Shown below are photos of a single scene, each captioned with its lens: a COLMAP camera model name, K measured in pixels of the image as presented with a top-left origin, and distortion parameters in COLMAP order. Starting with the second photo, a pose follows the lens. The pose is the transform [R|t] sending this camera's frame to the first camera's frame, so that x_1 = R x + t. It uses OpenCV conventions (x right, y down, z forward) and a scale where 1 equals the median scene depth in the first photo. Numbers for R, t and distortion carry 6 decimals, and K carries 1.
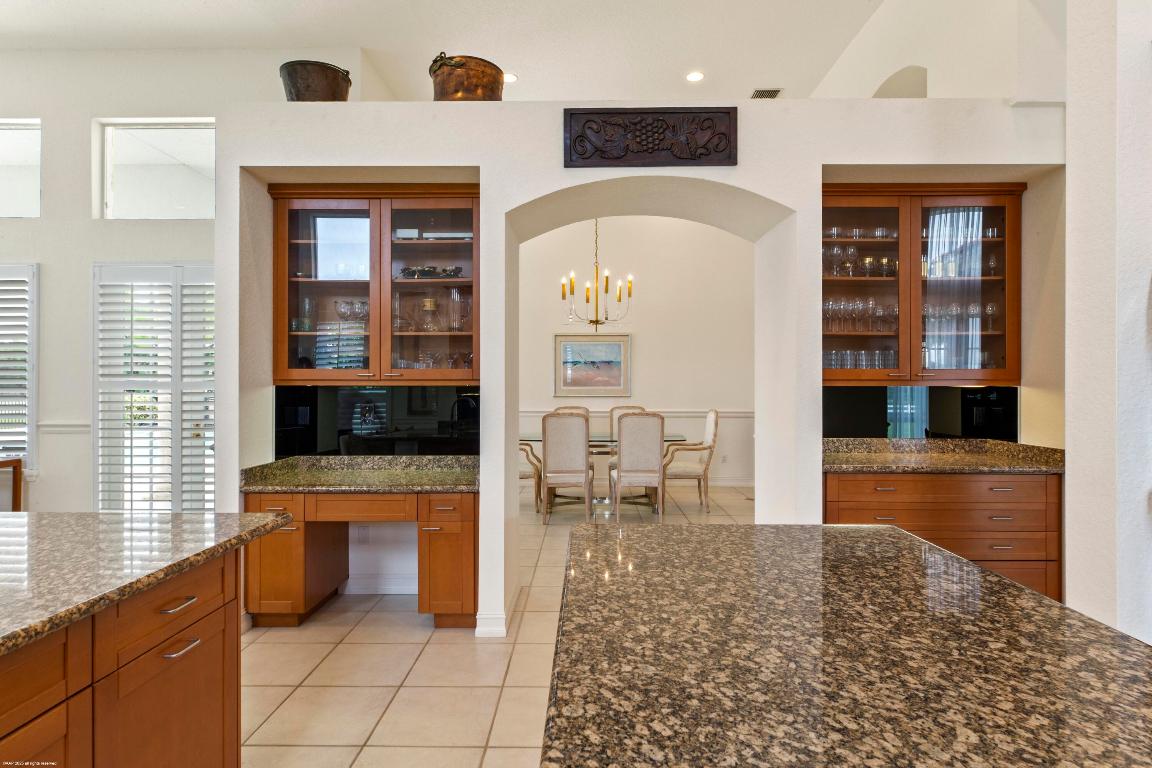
lens RADIAL K [[622.9, 0, 578.1], [0, 622.9, 387.1], [0, 0, 1]] dist [-0.004132, -0.000640]
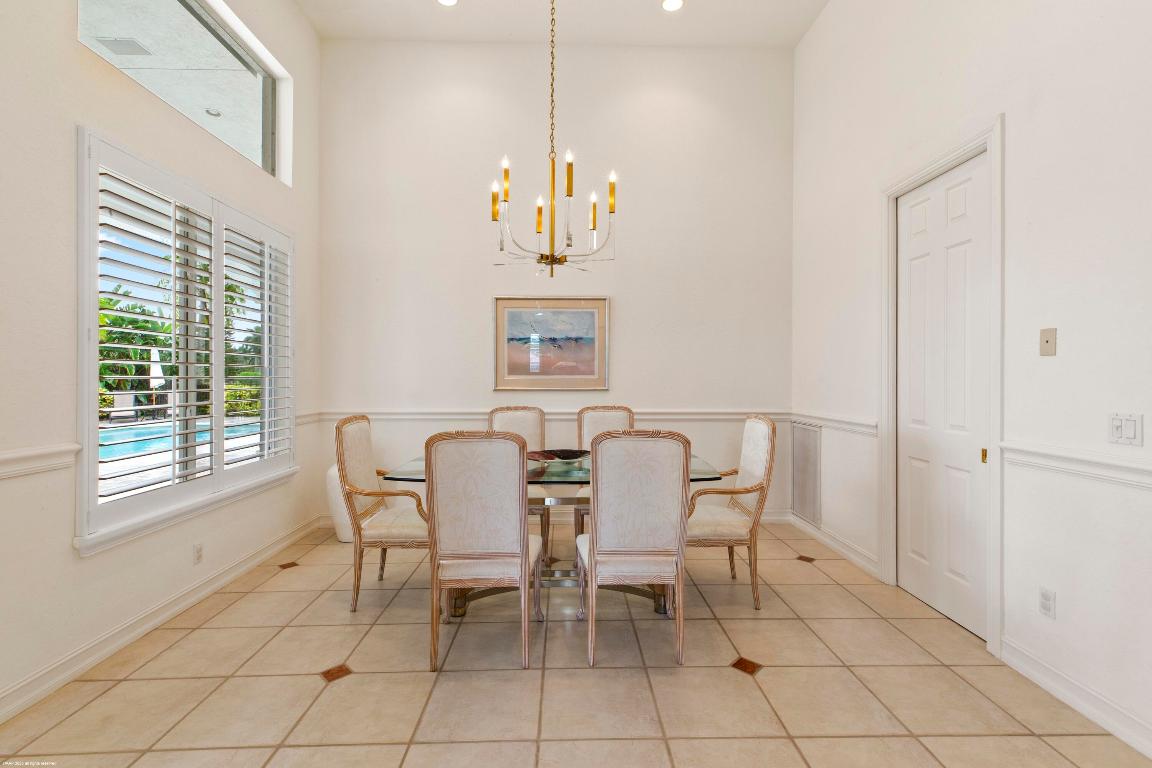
lens RADIAL K [[528.3, 0, 575.3], [0, 528.3, 379.7], [0, 0, 1]] dist [0.001754, 0.001437]
pose [[0.999328, 0.000532, 0.036664, 0.031051], [-0.000649, 0.999995, 0.003184, 0.002515], [-0.036662, -0.003205, 0.999323, 0.493693]]
